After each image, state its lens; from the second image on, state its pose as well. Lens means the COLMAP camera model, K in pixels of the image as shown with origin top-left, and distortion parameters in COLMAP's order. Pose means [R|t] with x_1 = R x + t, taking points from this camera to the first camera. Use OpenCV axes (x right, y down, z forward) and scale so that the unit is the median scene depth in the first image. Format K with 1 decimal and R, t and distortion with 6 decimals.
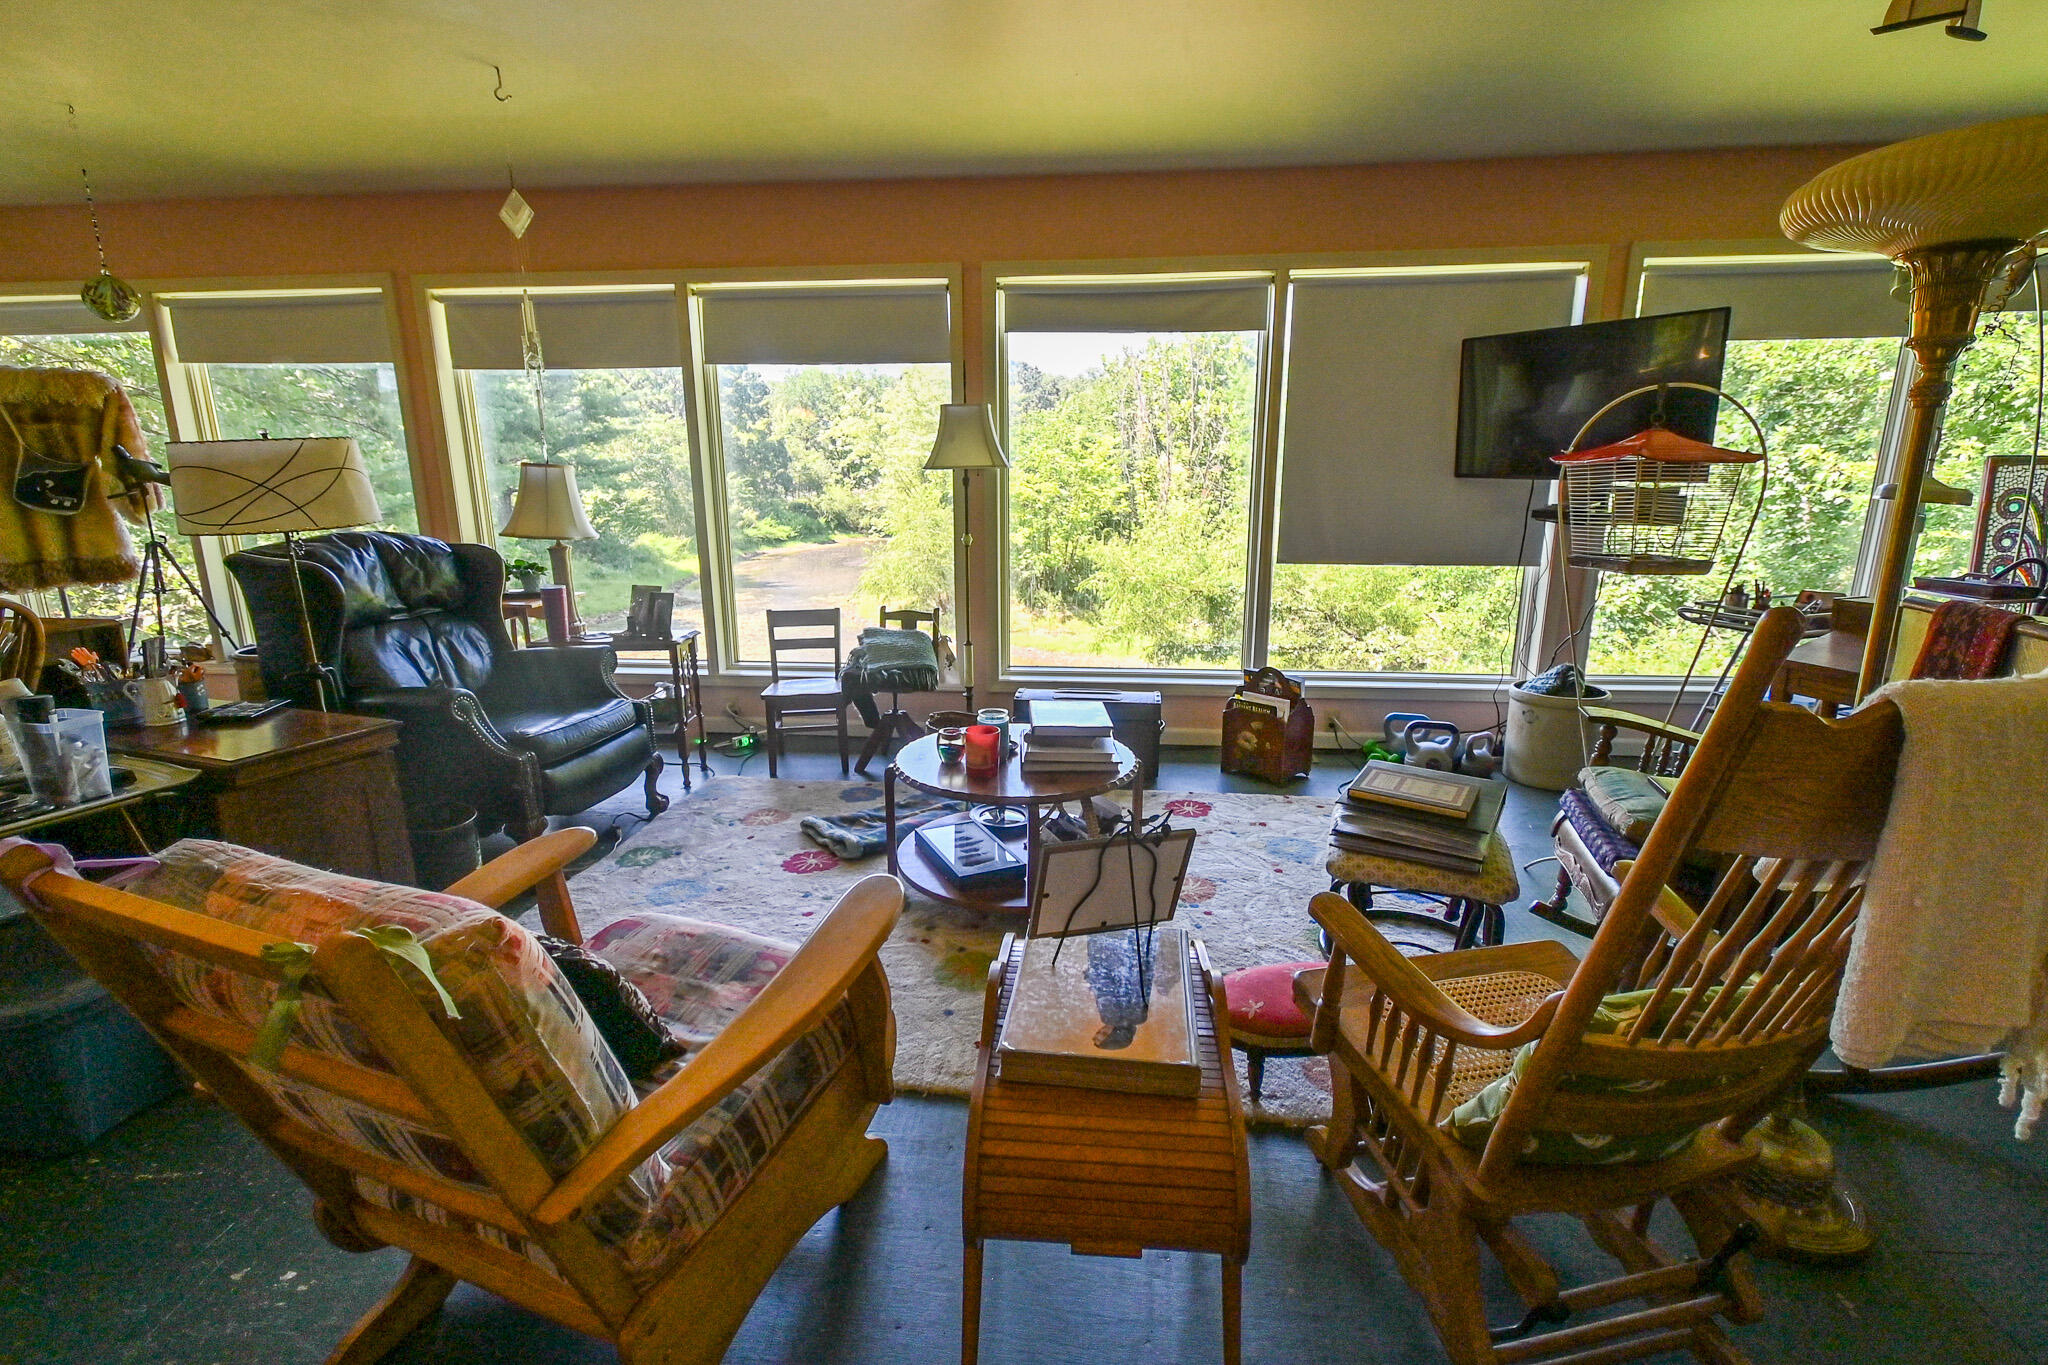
lens RADIAL K [[908.8, 0, 1024.7], [0, 908.8, 683.6], [0, 0, 1]] dist [0.009694, -0.004935]
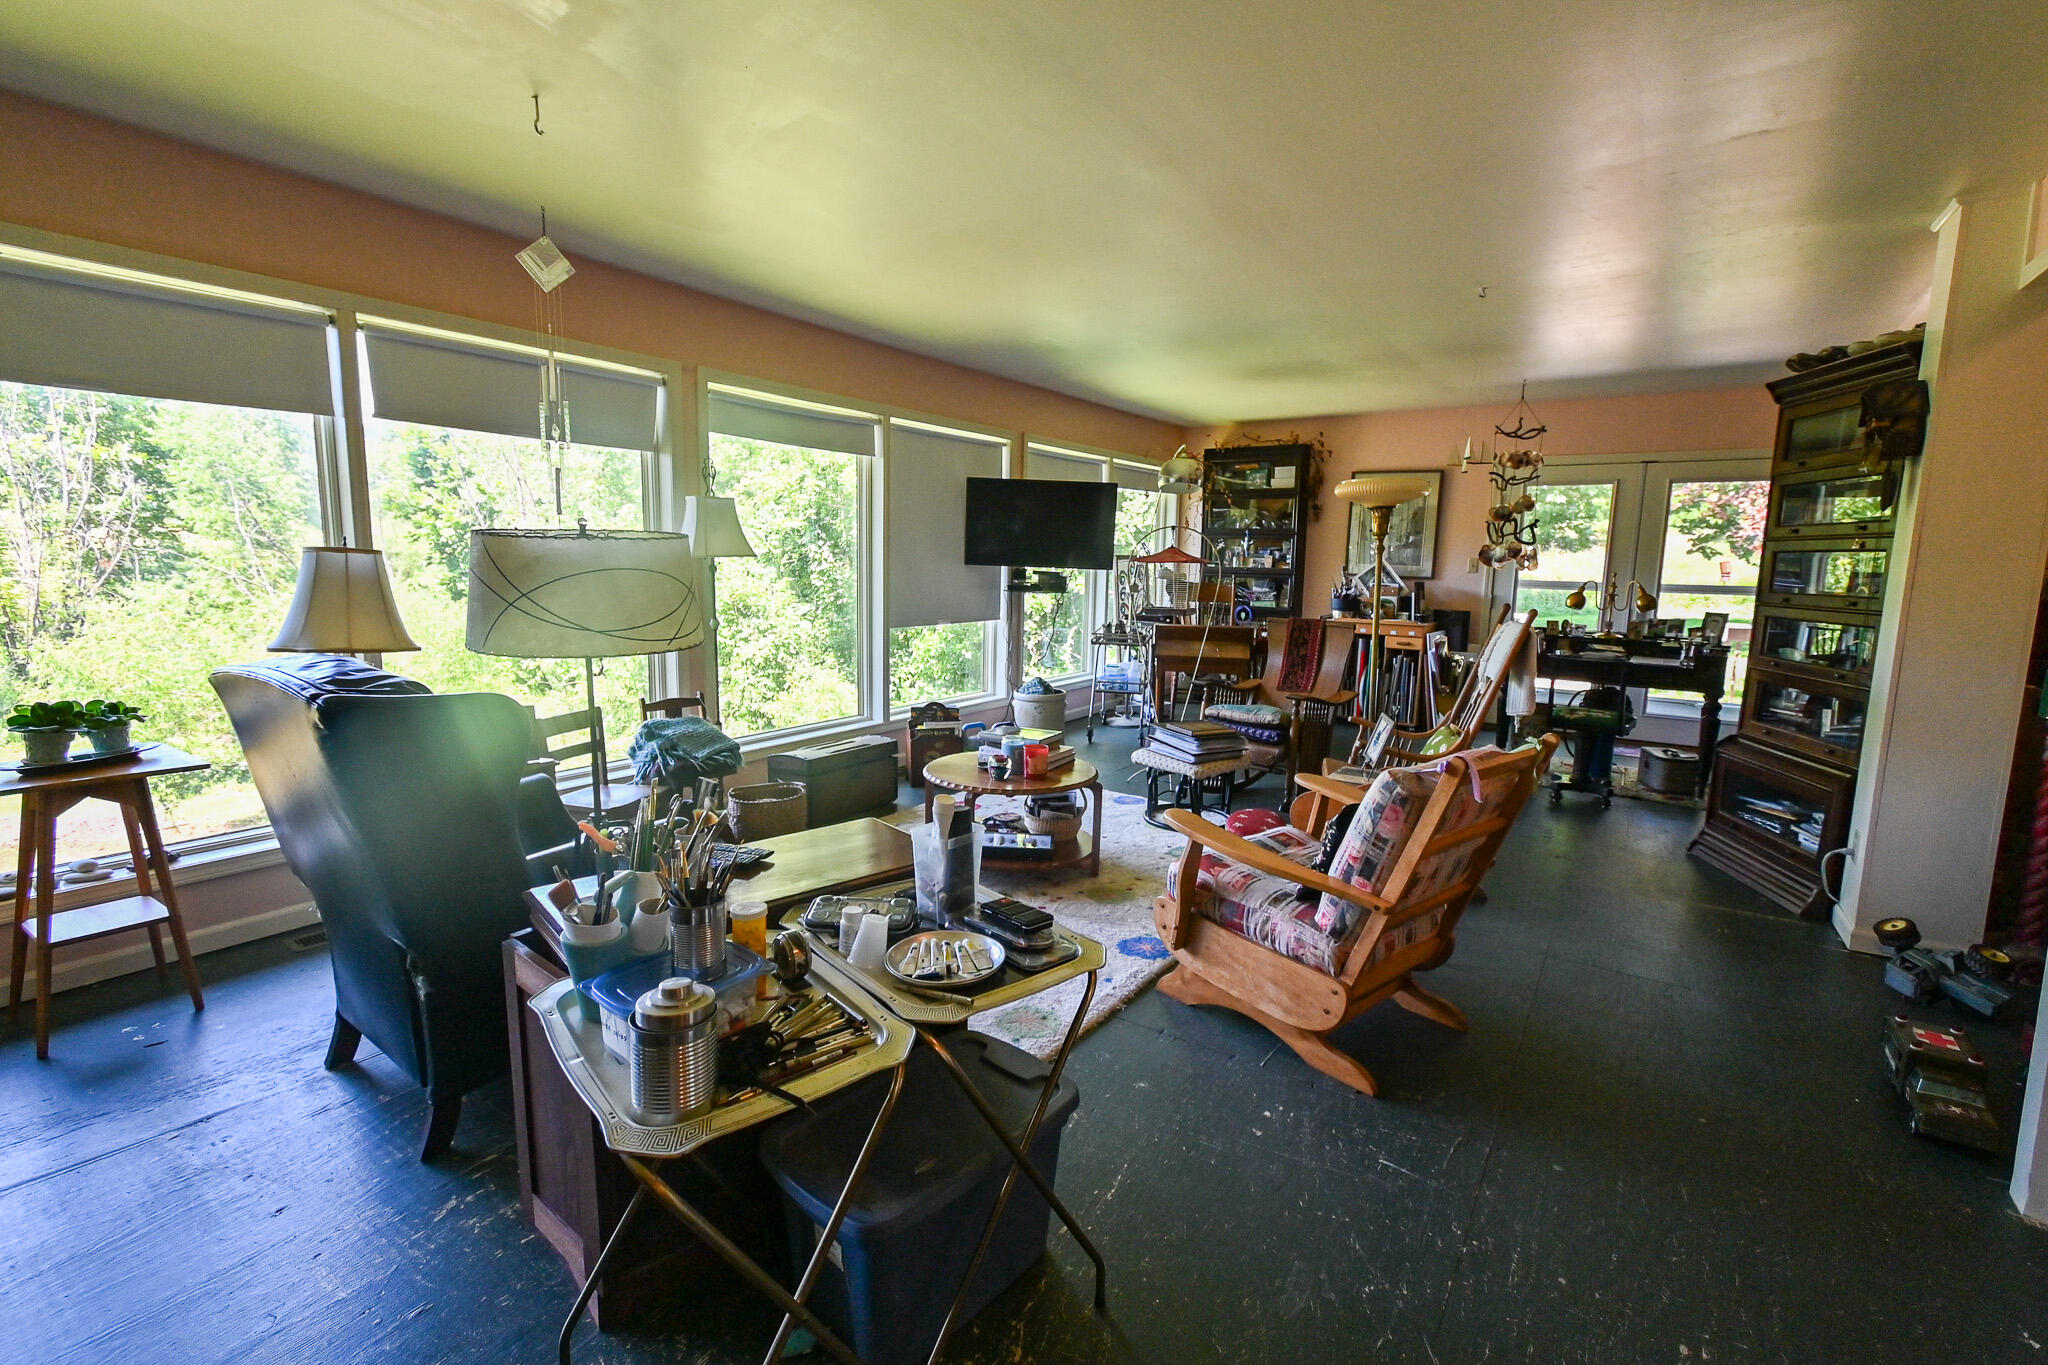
lens RADIAL K [[908.8, 0, 1032.4], [0, 908.8, 689.7], [0, 0, 1]] dist [0.009694, -0.004935]
pose [[0.474592, -0.119920, 0.871999, -0.849519], [0.174539, 0.983825, 0.040305, -0.064927], [-0.862728, 0.133070, 0.487846, 0.194181]]
